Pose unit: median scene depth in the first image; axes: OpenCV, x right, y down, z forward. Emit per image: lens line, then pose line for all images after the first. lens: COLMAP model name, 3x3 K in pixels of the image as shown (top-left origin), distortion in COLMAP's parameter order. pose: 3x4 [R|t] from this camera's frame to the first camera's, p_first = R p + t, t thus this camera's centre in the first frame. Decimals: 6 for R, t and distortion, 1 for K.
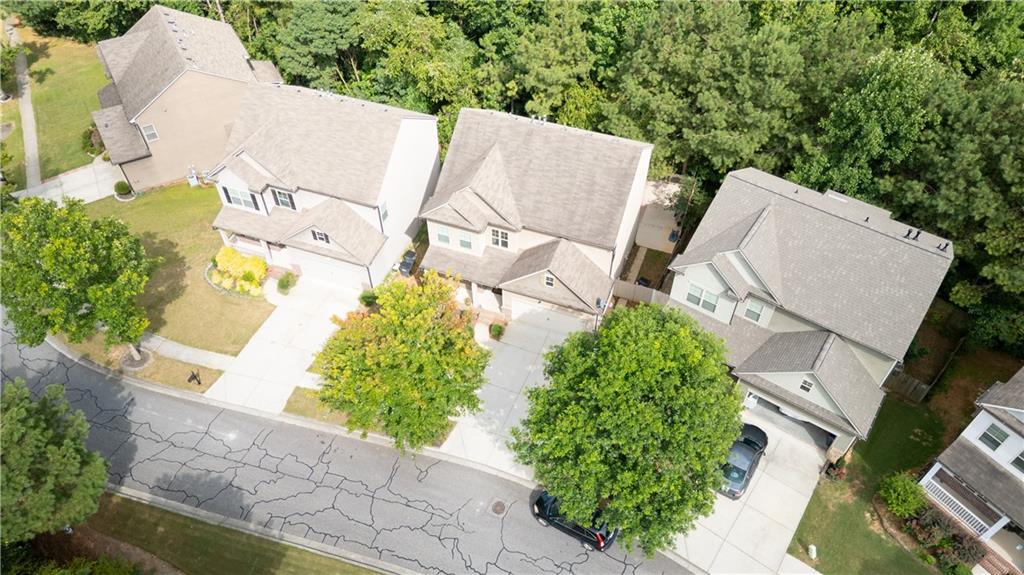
lens RADIAL K [[717.0, 0, 515.0], [0, 717.0, 289.6], [0, 0, 1]] dist [0.002552, -0.002407]
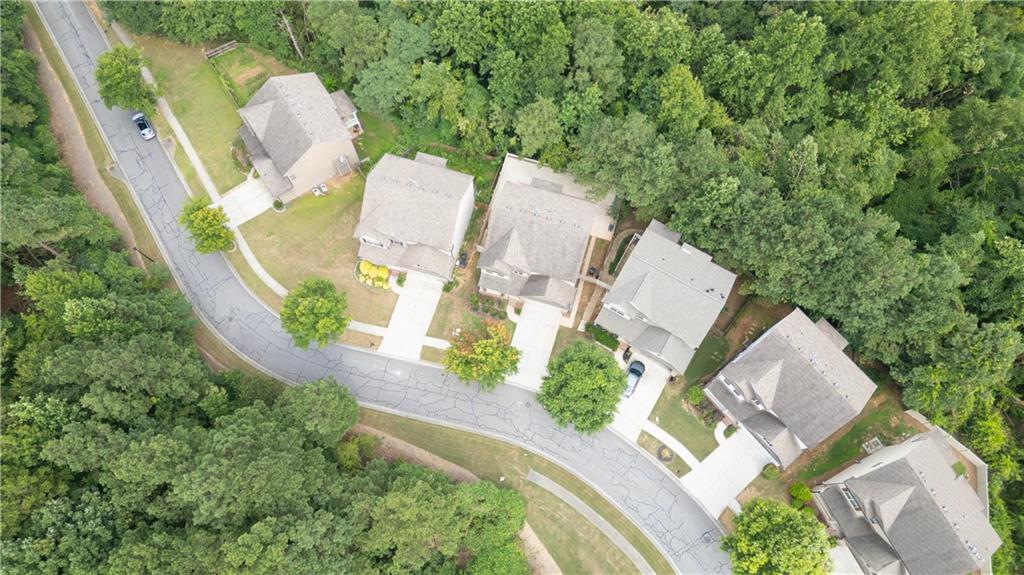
lens RADIAL K [[717.0, 0, 511.0], [0, 717.0, 285.9], [0, 0, 1]] dist [0.002552, -0.002407]
pose [[0.997640, -0.066289, 0.017877, -0.079413], [0.052633, 0.905610, 0.420833, -0.865036], [-0.044086, -0.418899, 0.906962, -0.796636]]
